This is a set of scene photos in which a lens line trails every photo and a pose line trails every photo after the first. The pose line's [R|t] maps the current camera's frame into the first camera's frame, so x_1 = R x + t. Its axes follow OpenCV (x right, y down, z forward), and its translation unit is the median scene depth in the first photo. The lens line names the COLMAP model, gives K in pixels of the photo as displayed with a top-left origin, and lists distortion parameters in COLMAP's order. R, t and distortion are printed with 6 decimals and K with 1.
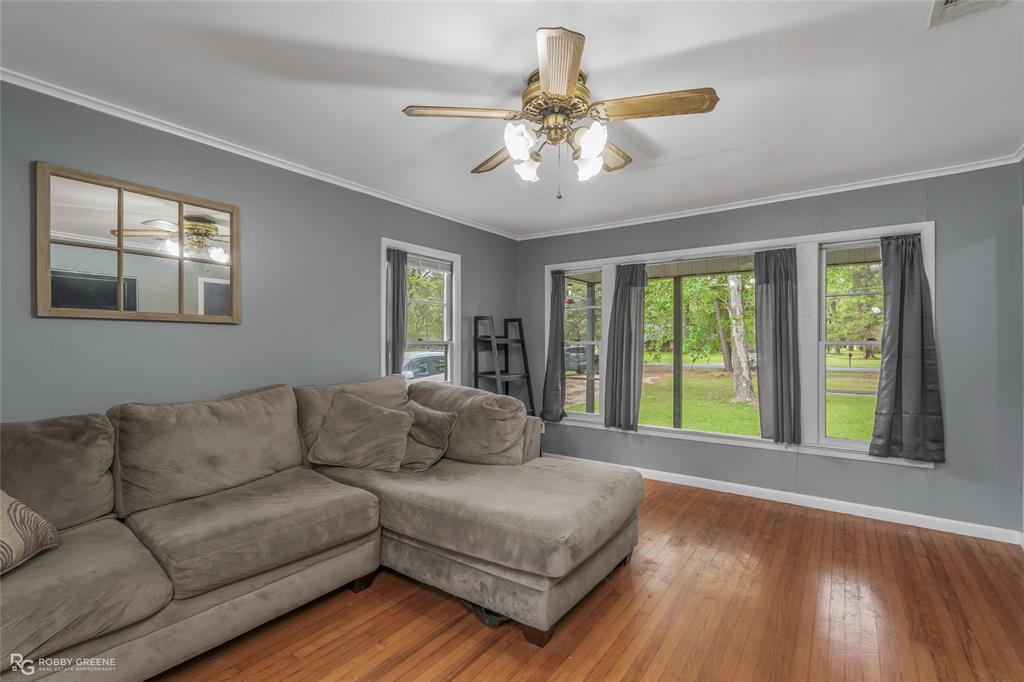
lens RADIAL K [[462.3, 0, 508.3], [0, 462.3, 343.0], [0, 0, 1]] dist [-0.013771, 0.002805]
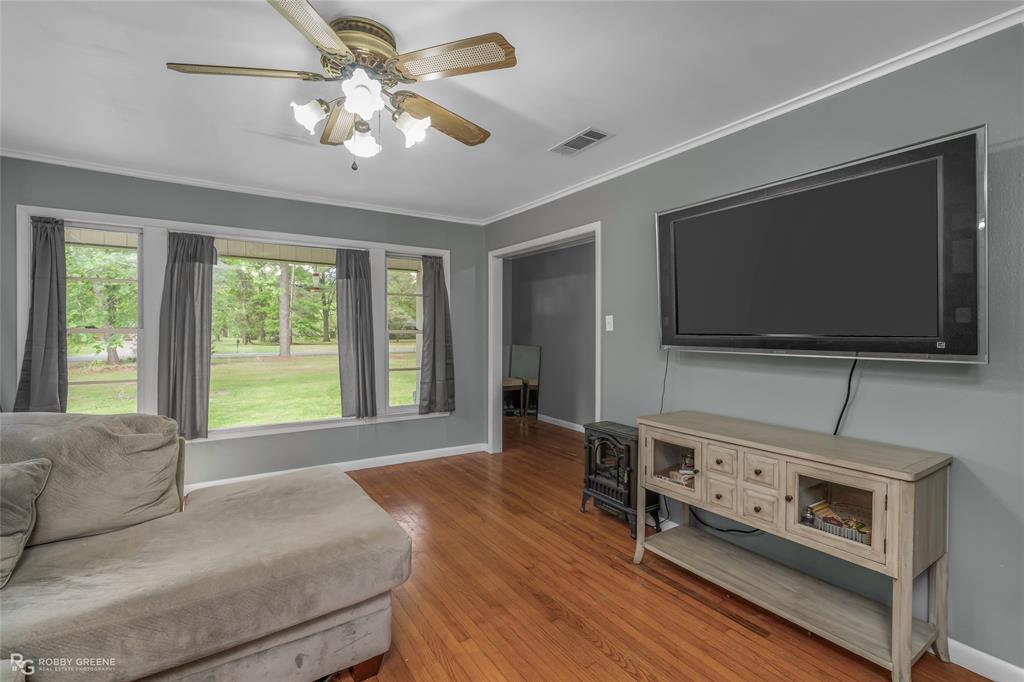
lens RADIAL K [[462.3, 0, 511.1], [0, 462.3, 332.4], [0, 0, 1]] dist [-0.013771, 0.002805]
pose [[0.351961, -0.001783, 0.936013, -0.395246], [-0.003091, 0.999991, 0.003067, -0.003085], [-0.936010, -0.003973, 0.351952, 0.263693]]
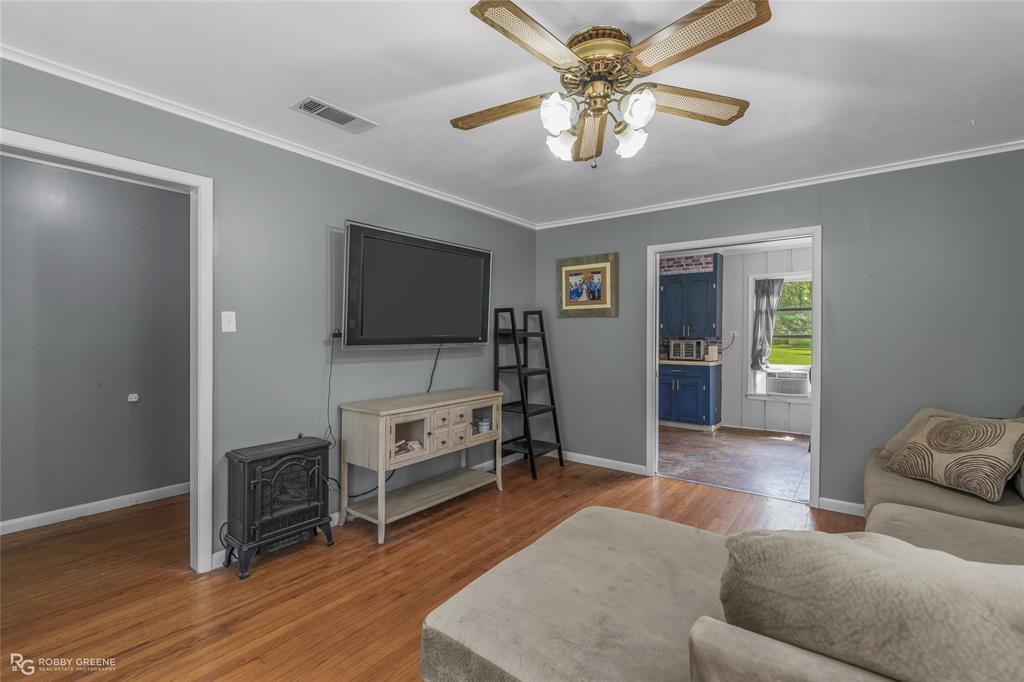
lens RADIAL K [[462.3, 0, 511.6], [0, 462.3, 334.4], [0, 0, 1]] dist [-0.013771, 0.002805]
pose [[-0.999952, -0.005548, 0.008063, 0.162015], [-0.005507, 0.999972, 0.005142, -0.006050], [-0.008092, 0.005097, -0.999954, 1.193510]]
